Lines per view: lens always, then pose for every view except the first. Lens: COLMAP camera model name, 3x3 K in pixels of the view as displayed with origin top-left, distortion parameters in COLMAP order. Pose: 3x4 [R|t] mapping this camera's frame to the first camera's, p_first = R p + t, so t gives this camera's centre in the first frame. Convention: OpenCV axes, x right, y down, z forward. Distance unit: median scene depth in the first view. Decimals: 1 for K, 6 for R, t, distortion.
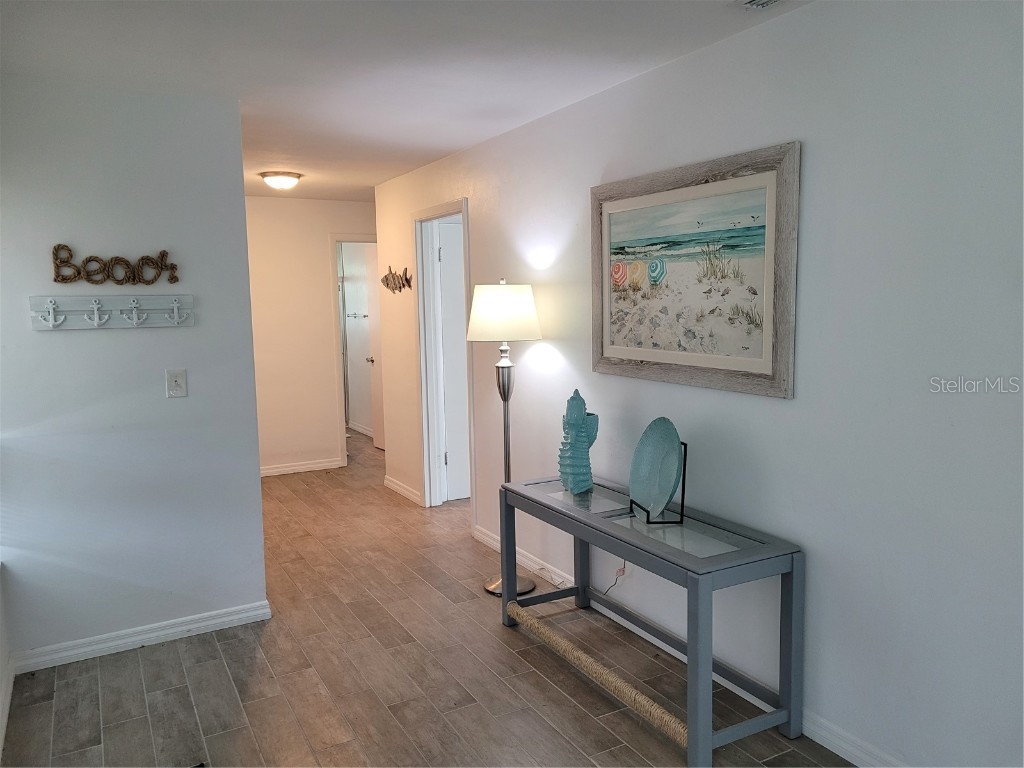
lens RADIAL K [[773.7, 0, 512.9], [0, 773.7, 388.1], [0, 0, 1]] dist [0.040696, -0.006726]
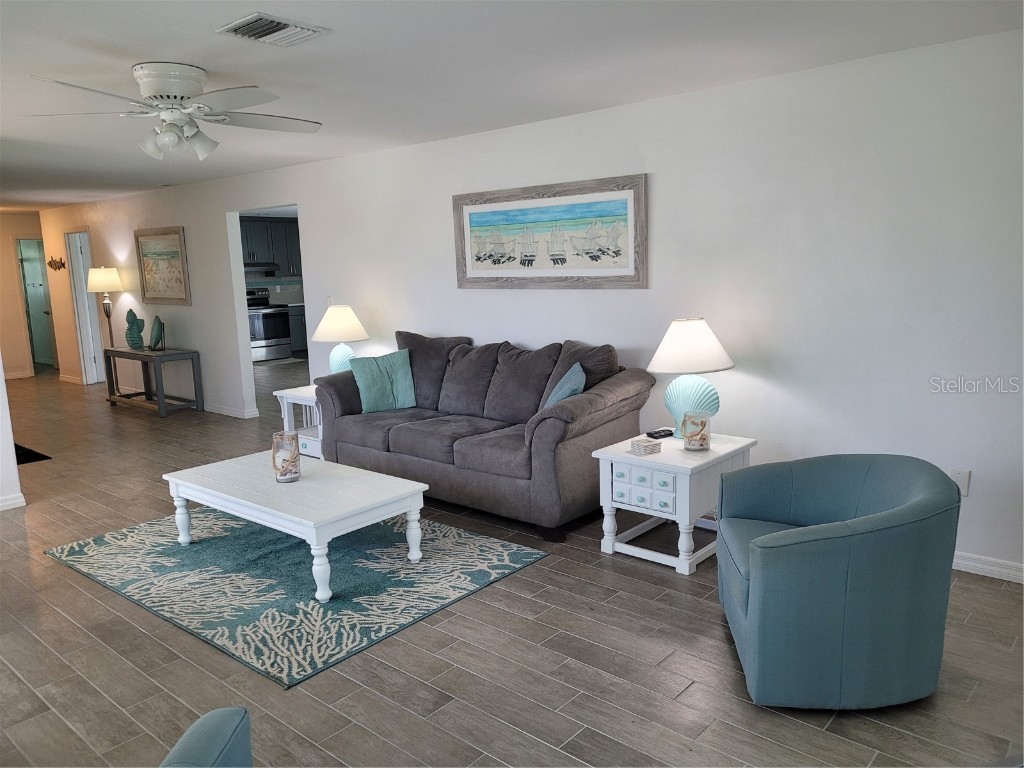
lens RADIAL K [[773.7, 0, 512.9], [0, 773.7, 388.1], [0, 0, 1]] dist [0.040696, -0.006726]
pose [[0.942765, -0.063483, 0.327360, 0.358586], [0.050609, 0.997579, 0.047706, 0.178842], [-0.329596, -0.028408, 0.943695, -1.661245]]
